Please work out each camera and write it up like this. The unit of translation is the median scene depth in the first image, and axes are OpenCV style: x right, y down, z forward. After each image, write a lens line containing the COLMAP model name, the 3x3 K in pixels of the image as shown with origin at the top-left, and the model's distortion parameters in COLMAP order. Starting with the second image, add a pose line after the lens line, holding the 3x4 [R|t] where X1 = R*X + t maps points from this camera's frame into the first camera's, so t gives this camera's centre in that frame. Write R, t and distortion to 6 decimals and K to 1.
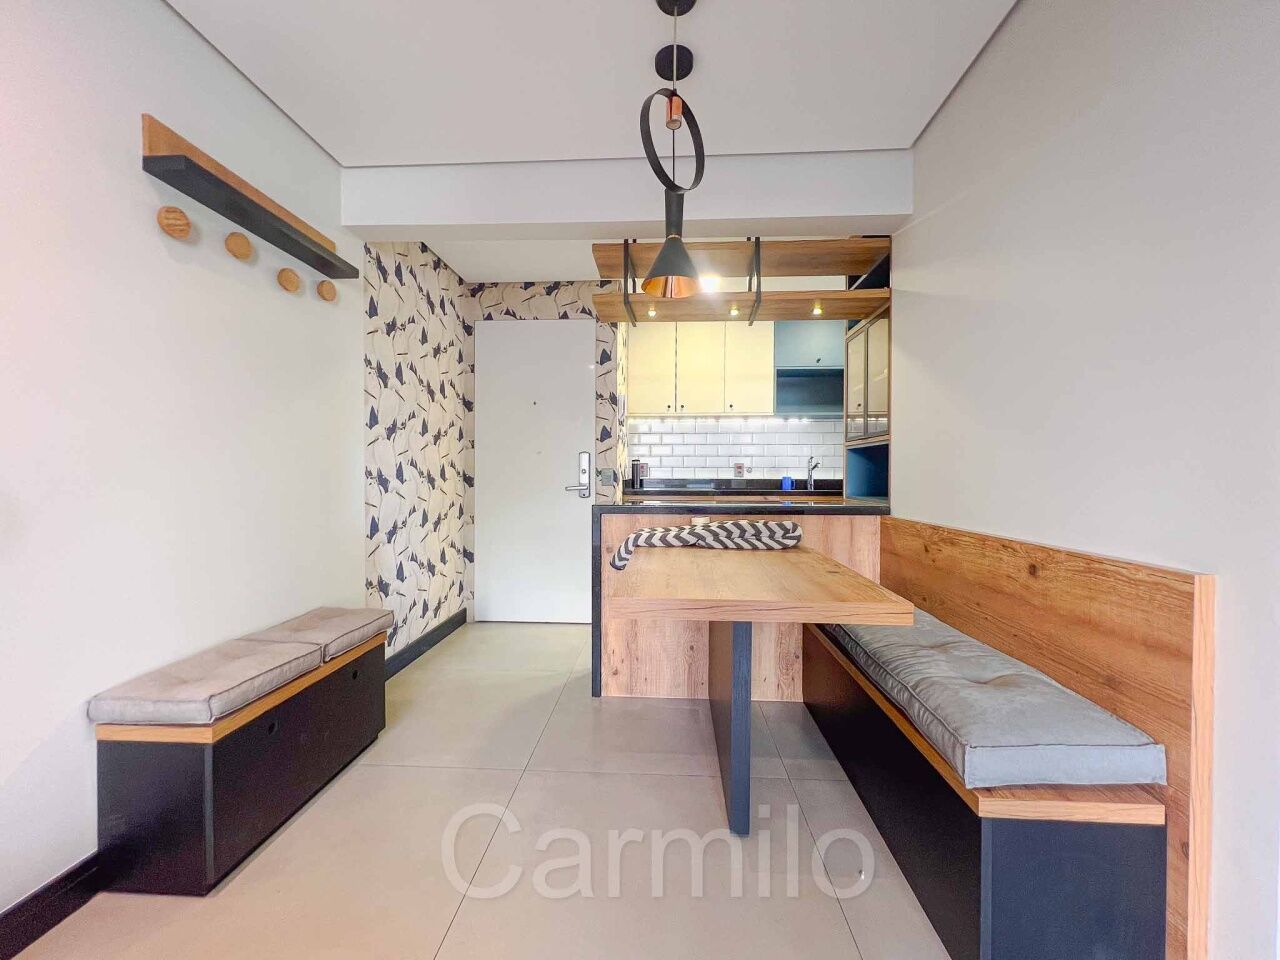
lens RADIAL K [[514.0, 0, 638.3], [0, 514.0, 479.5], [0, 0, 1]] dist [-0.002597, 0.001083]
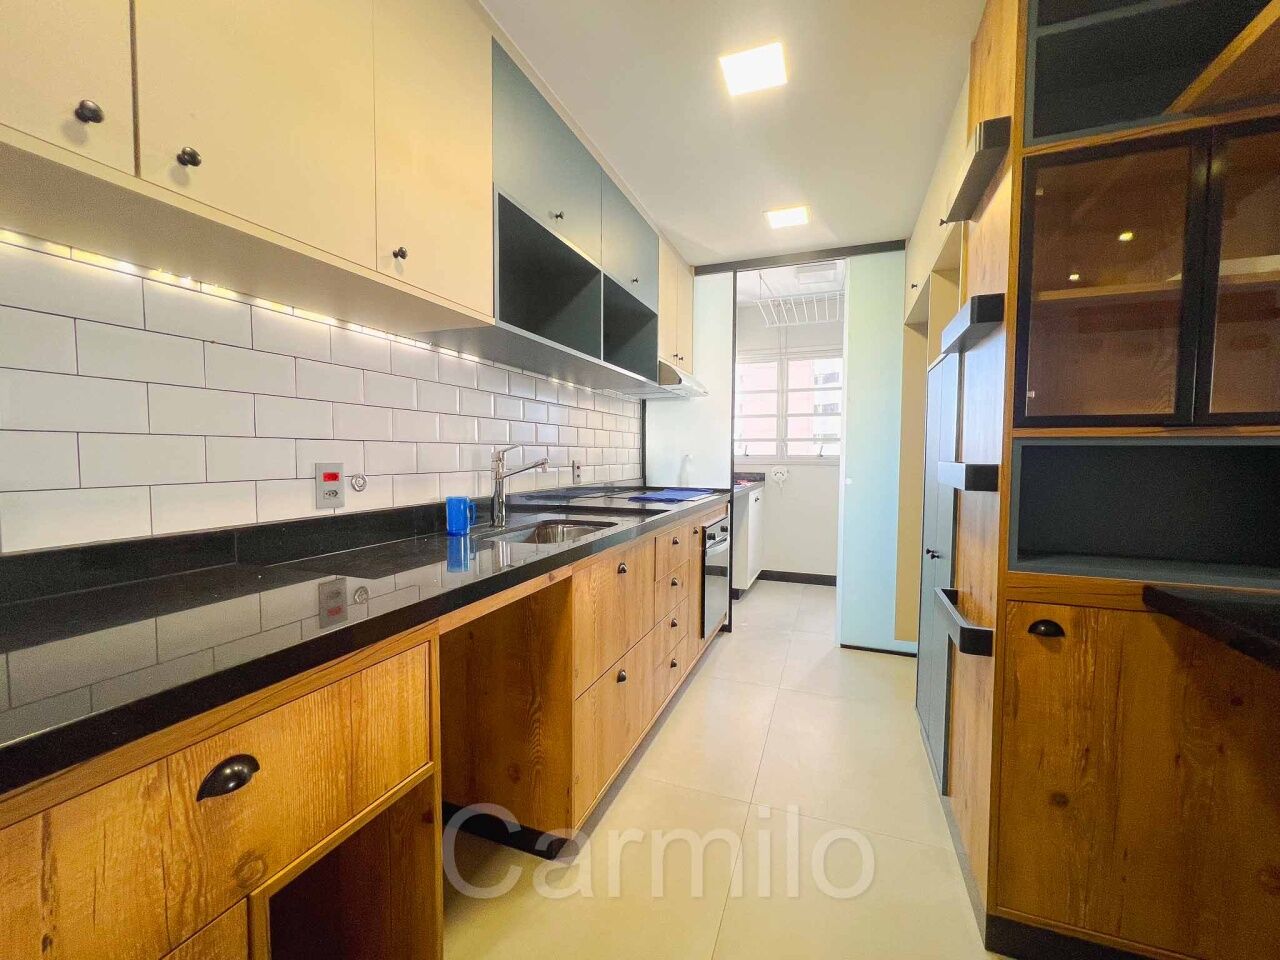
lens RADIAL K [[514.0, 0, 642.5], [0, 514.0, 473.2], [0, 0, 1]] dist [-0.002597, 0.001083]
pose [[0.303053, -0.050564, 0.951631, -0.053612], [0.023085, 0.998688, 0.045713, -0.050700], [-0.952694, 0.008115, 0.303823, 1.043724]]
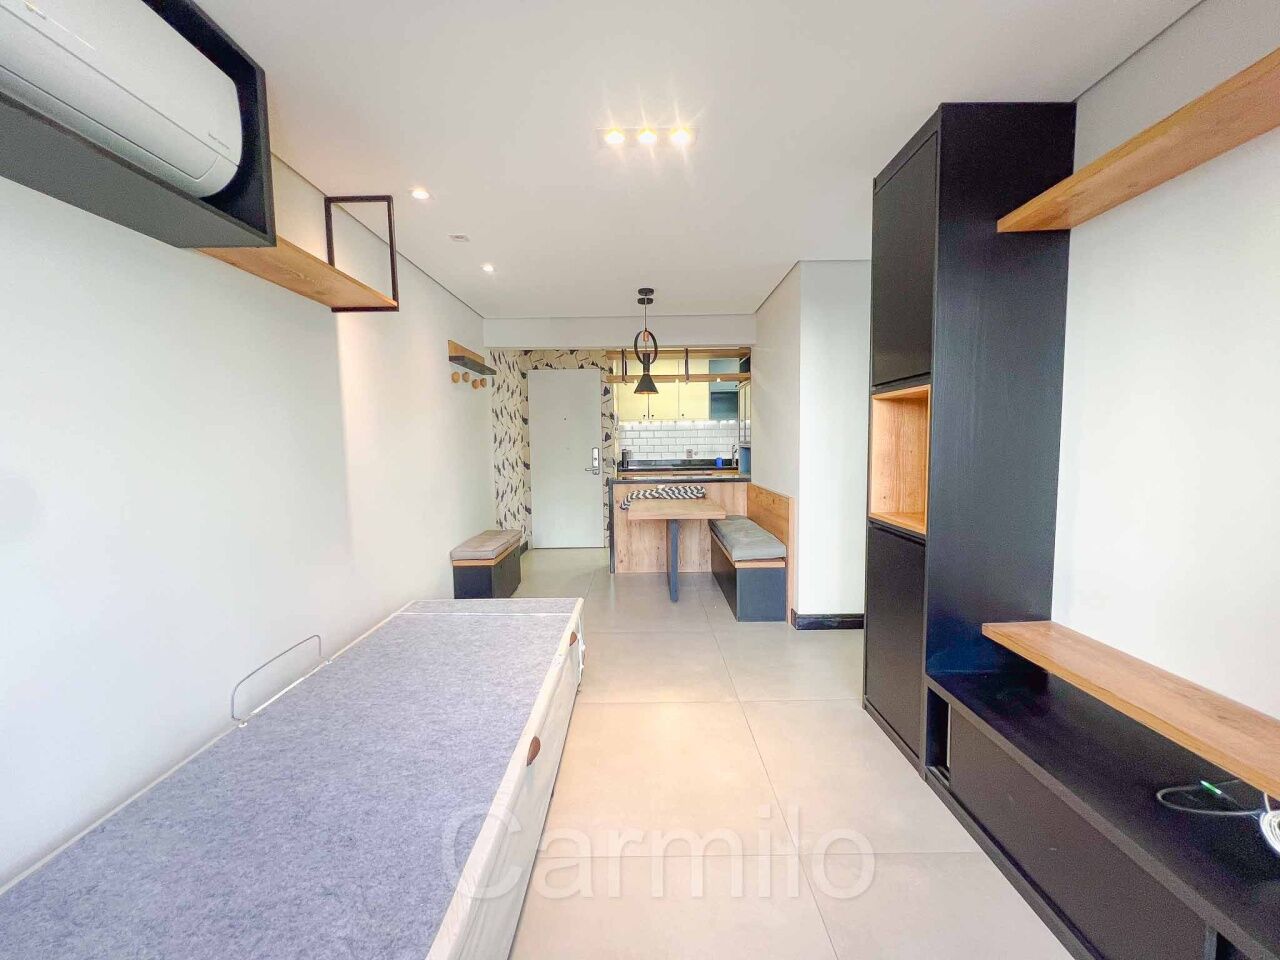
lens RADIAL K [[514.0, 0, 633.1], [0, 514.0, 480.9], [0, 0, 1]] dist [-0.002597, 0.001083]
pose [[0.999016, -0.022073, 0.038458, -0.054347], [0.019435, 0.997520, 0.067654, -0.064196], [-0.039856, -0.066840, 0.996967, -0.802331]]
